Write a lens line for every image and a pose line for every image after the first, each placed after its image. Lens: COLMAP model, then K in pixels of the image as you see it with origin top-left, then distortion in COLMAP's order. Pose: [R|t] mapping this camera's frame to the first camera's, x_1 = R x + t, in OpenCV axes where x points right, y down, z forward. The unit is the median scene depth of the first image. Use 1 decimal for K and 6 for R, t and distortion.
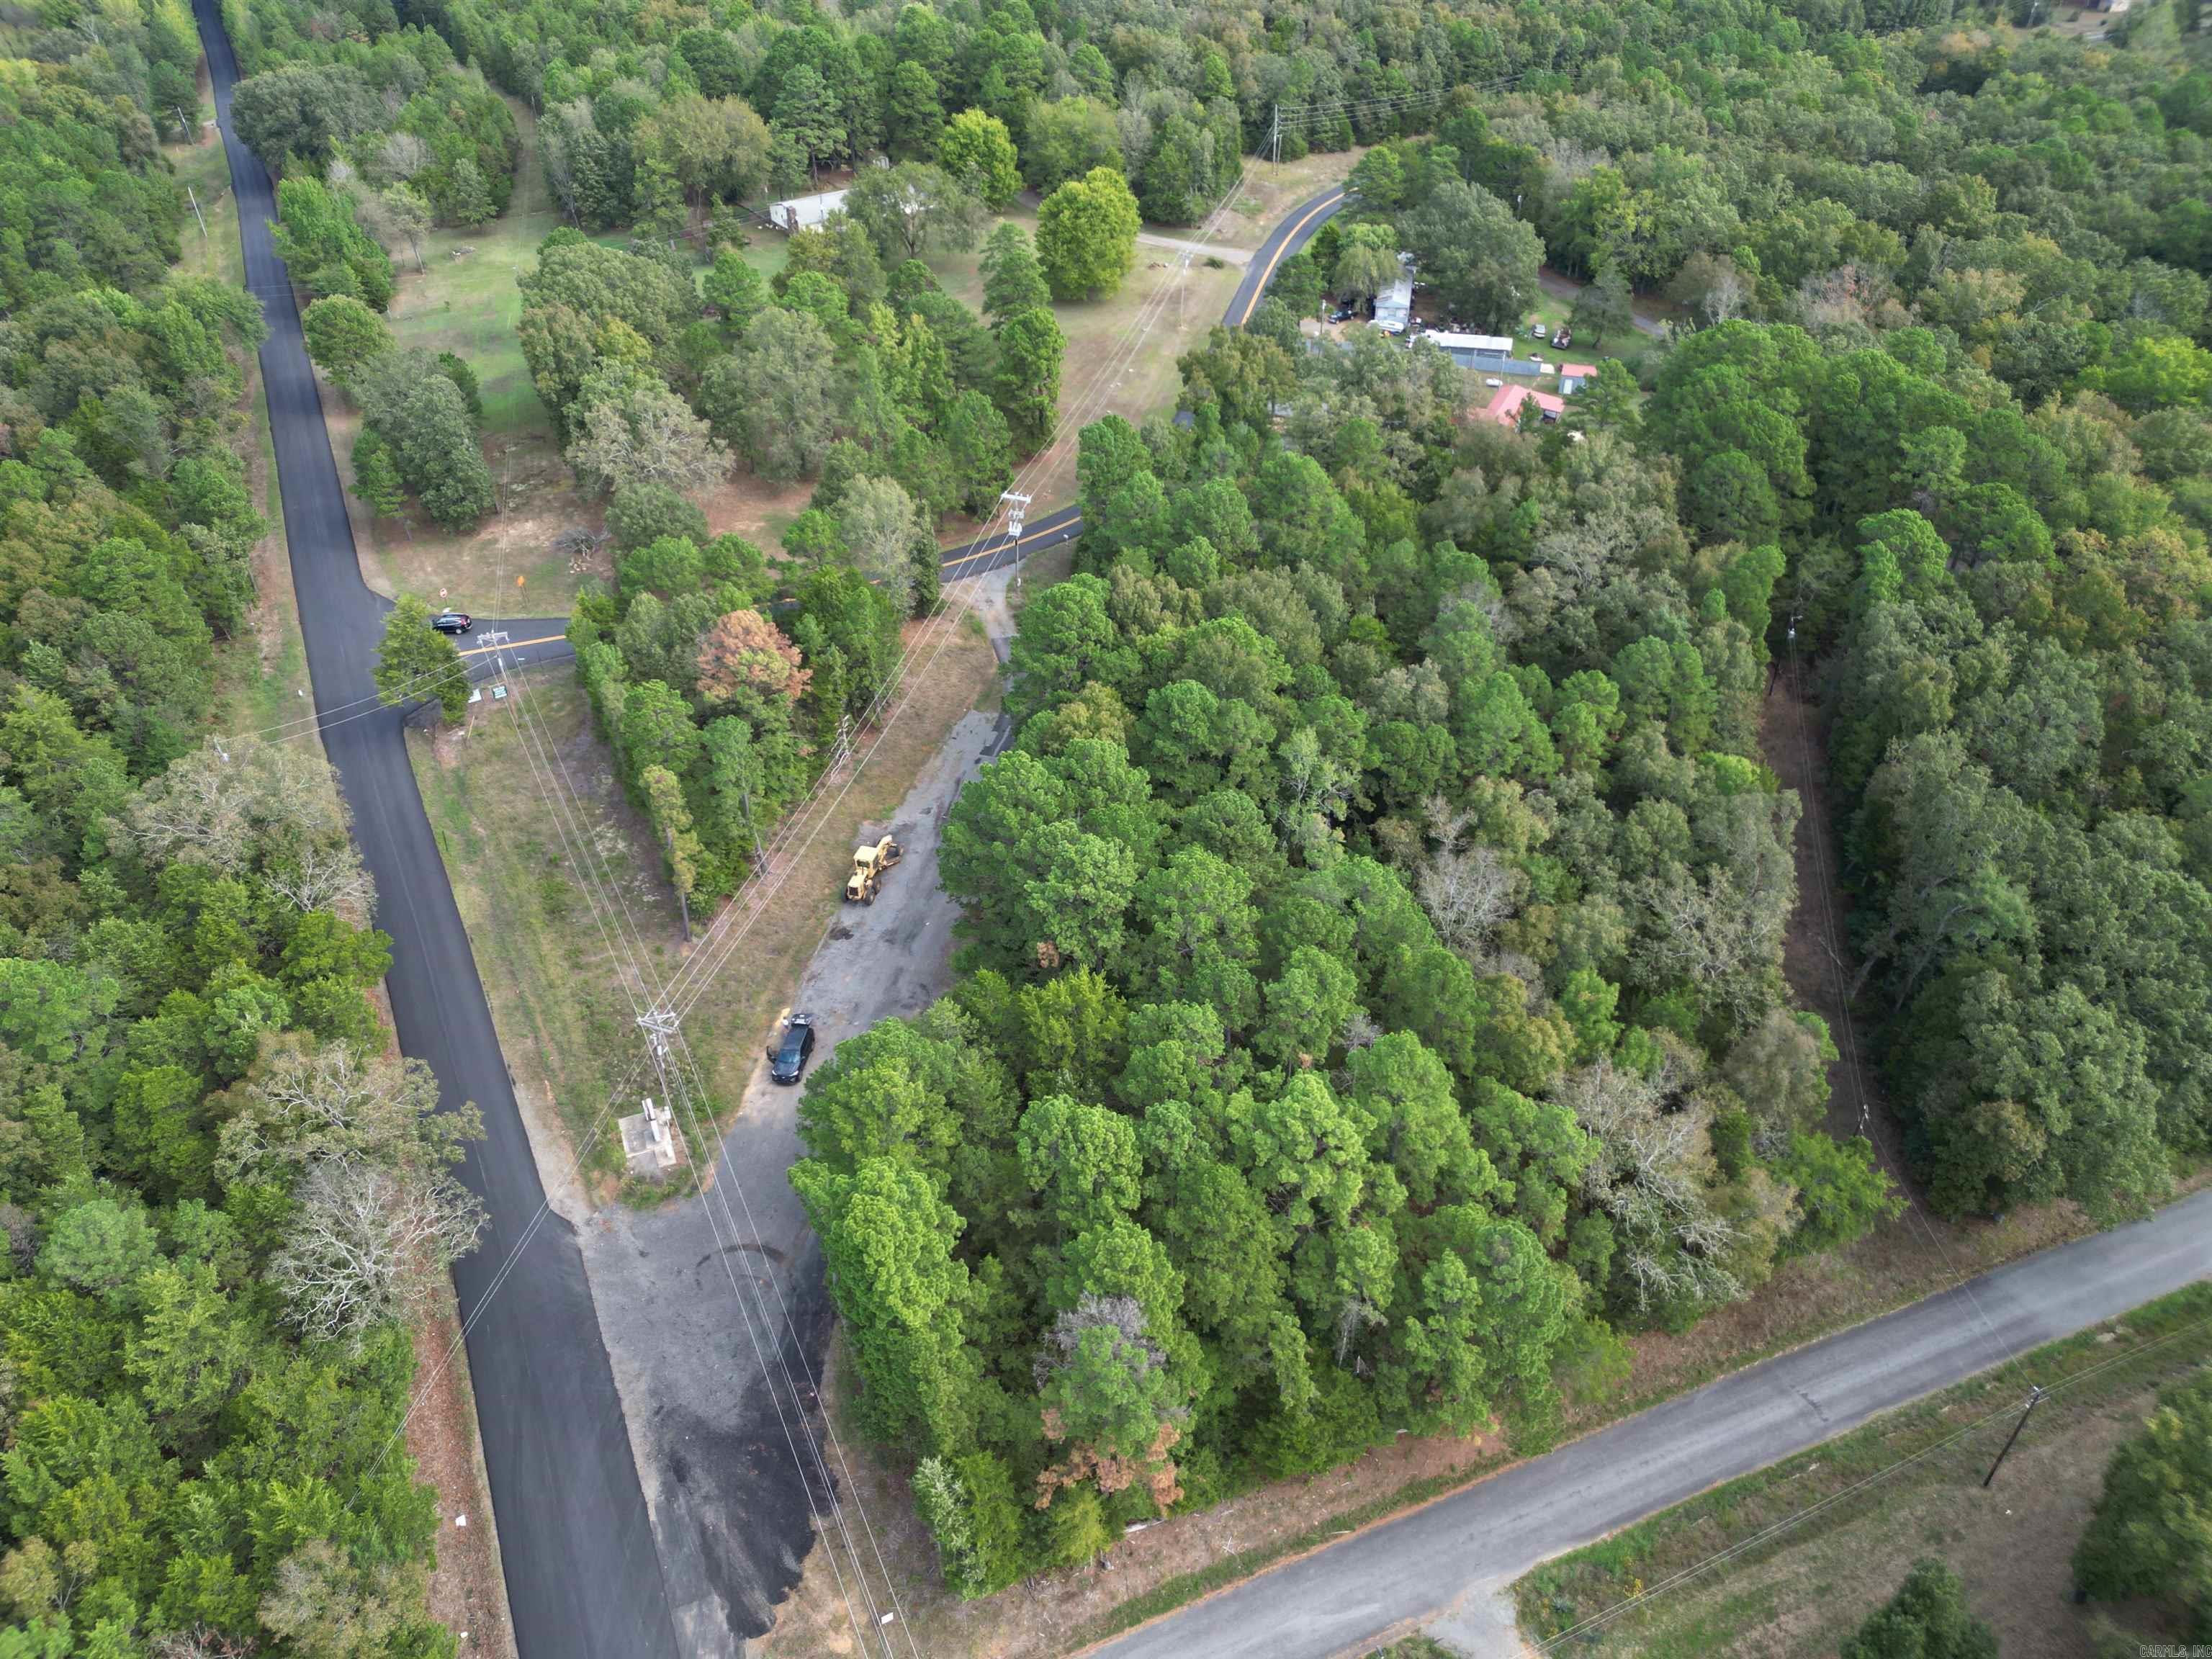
lens RADIAL K [[1531.9, 0, 1095.0], [0, 1531.9, 830.0], [0, 0, 1]] dist [0.079965, -0.072224]
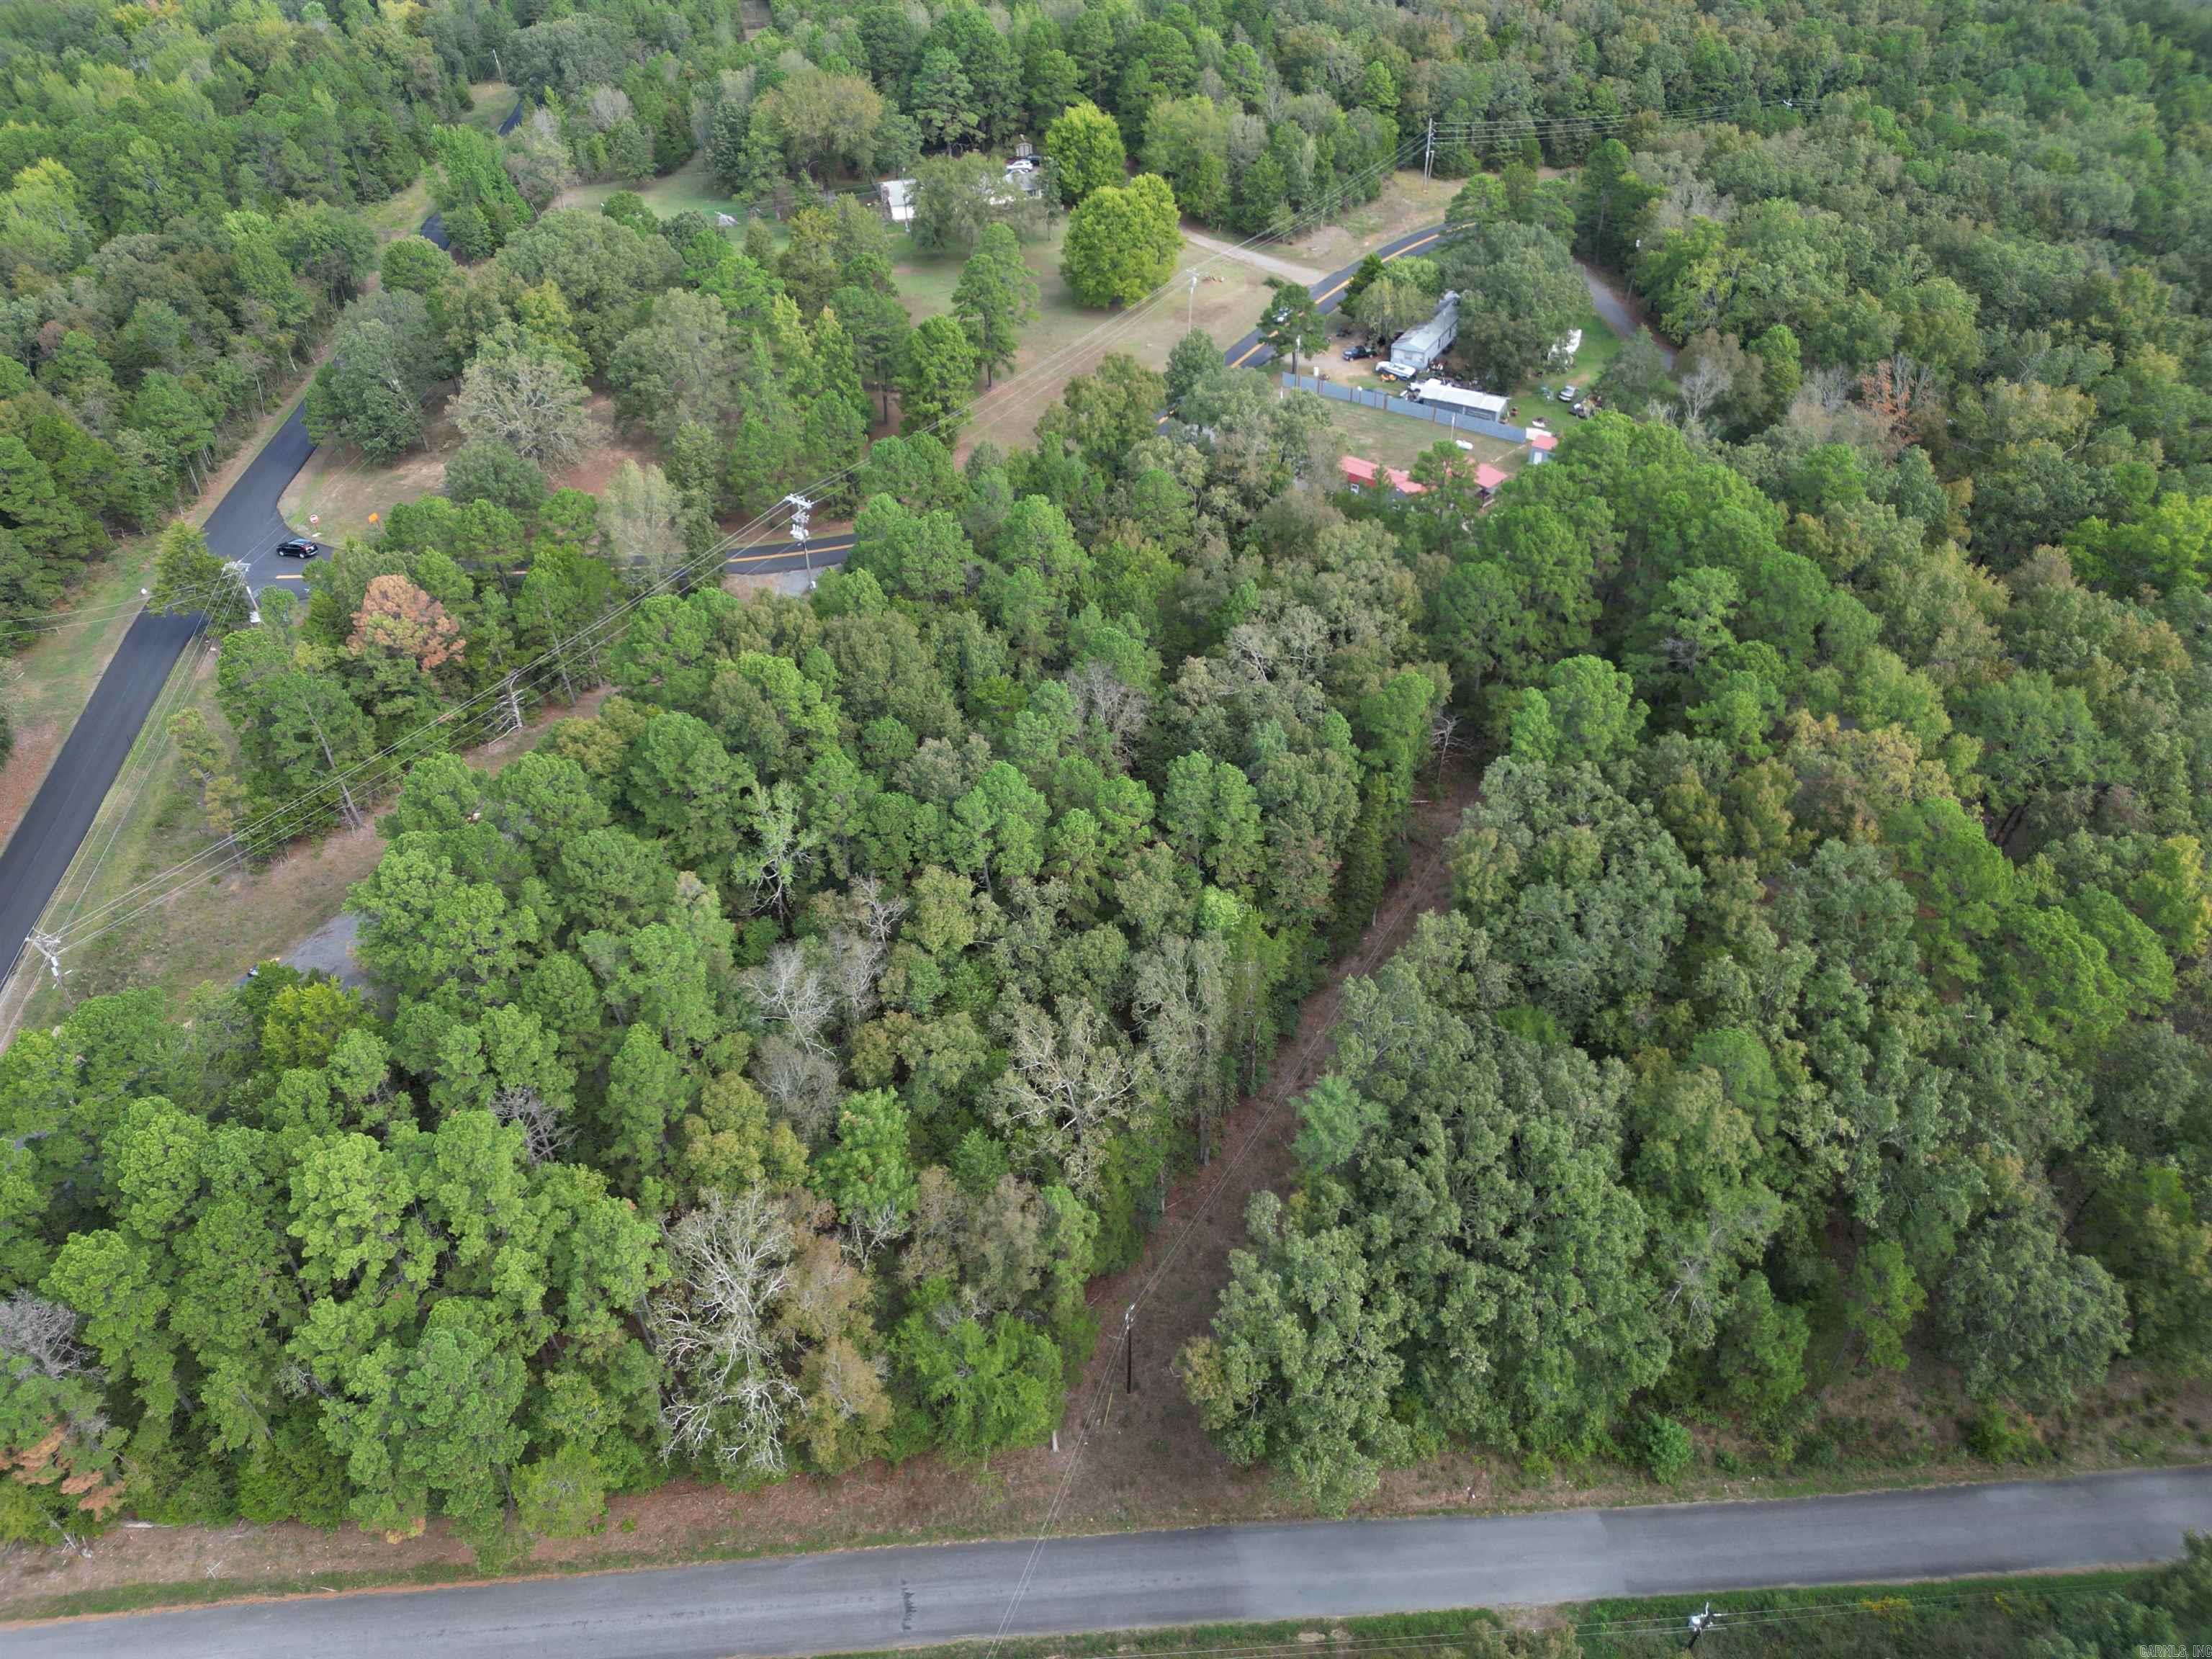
lens RADIAL K [[1531.9, 0, 1095.0], [0, 1531.9, 830.0], [0, 0, 1]] dist [0.079965, -0.072224]
pose [[0.951053, 0.184626, -0.247812, 0.296044], [-0.180583, 0.982780, 0.039155, -0.057480], [0.250774, 0.007512, 0.968016, 0.057522]]
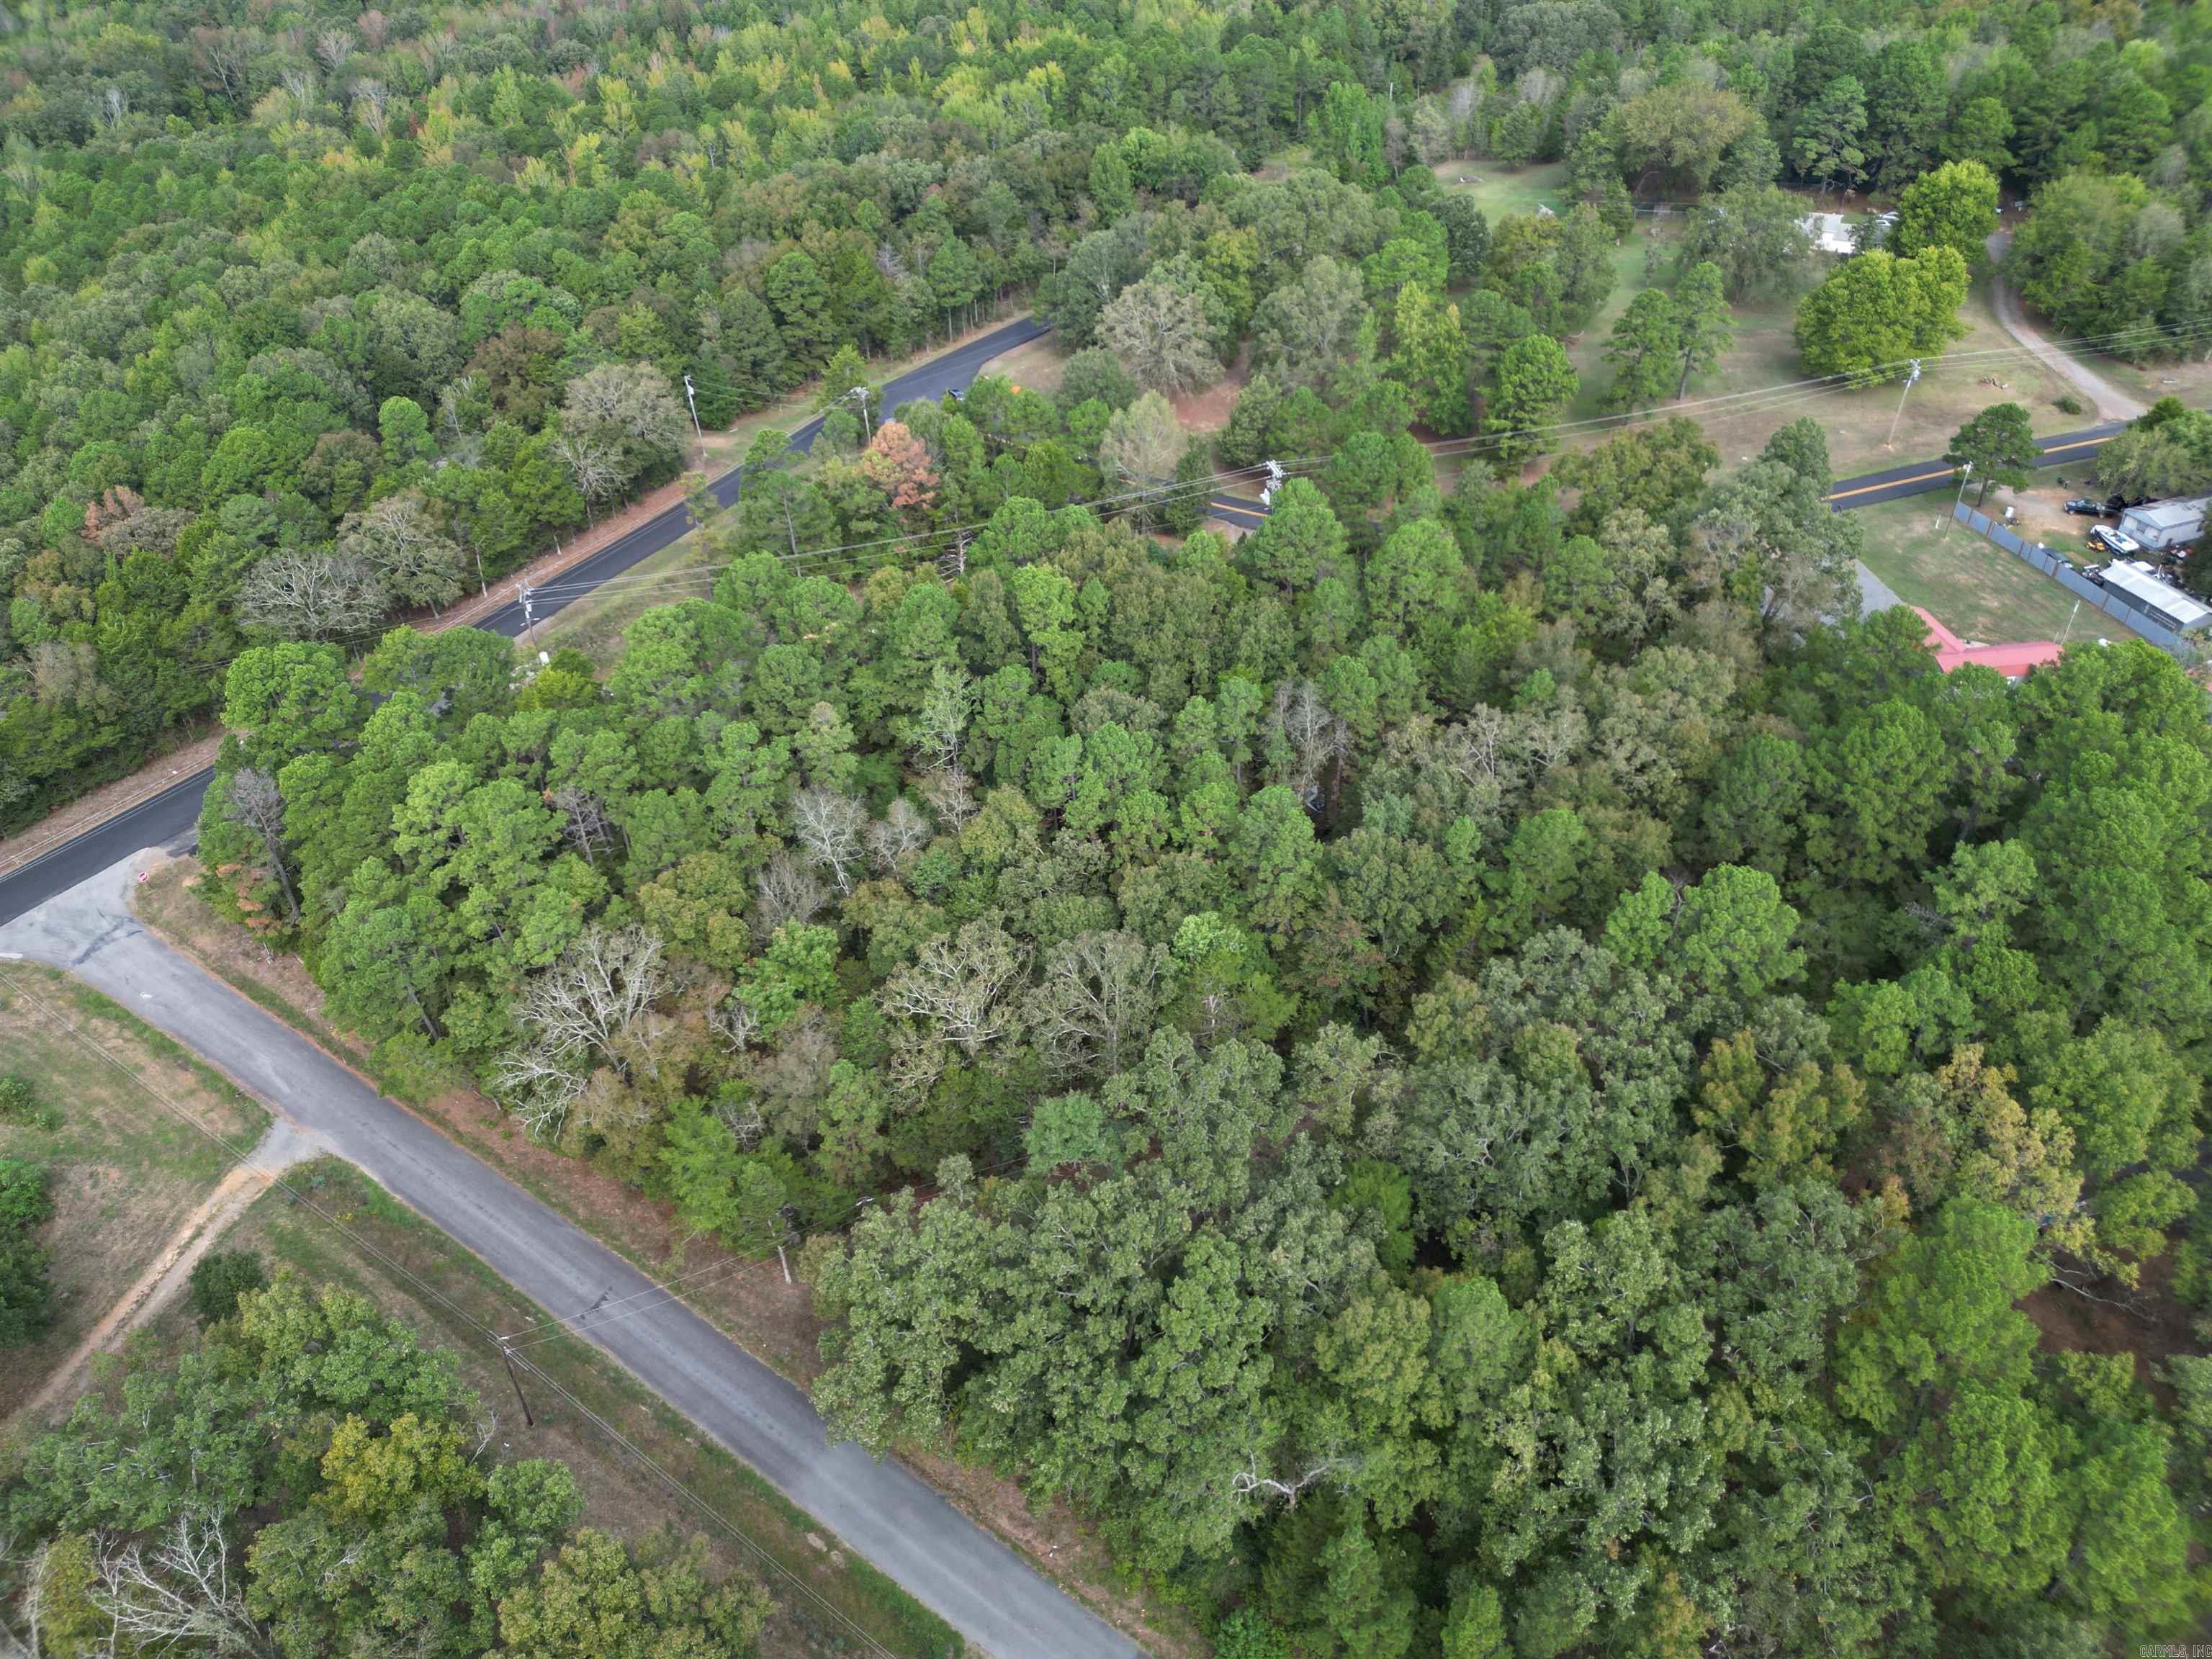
lens RADIAL K [[1531.9, 0, 1095.0], [0, 1531.9, 830.0], [0, 0, 1]] dist [0.079965, -0.072224]
pose [[0.525252, 0.519196, -0.674200, 0.505509], [-0.503122, 0.828458, 0.246020, -0.148351], [0.686279, 0.209983, 0.696368, 0.172115]]
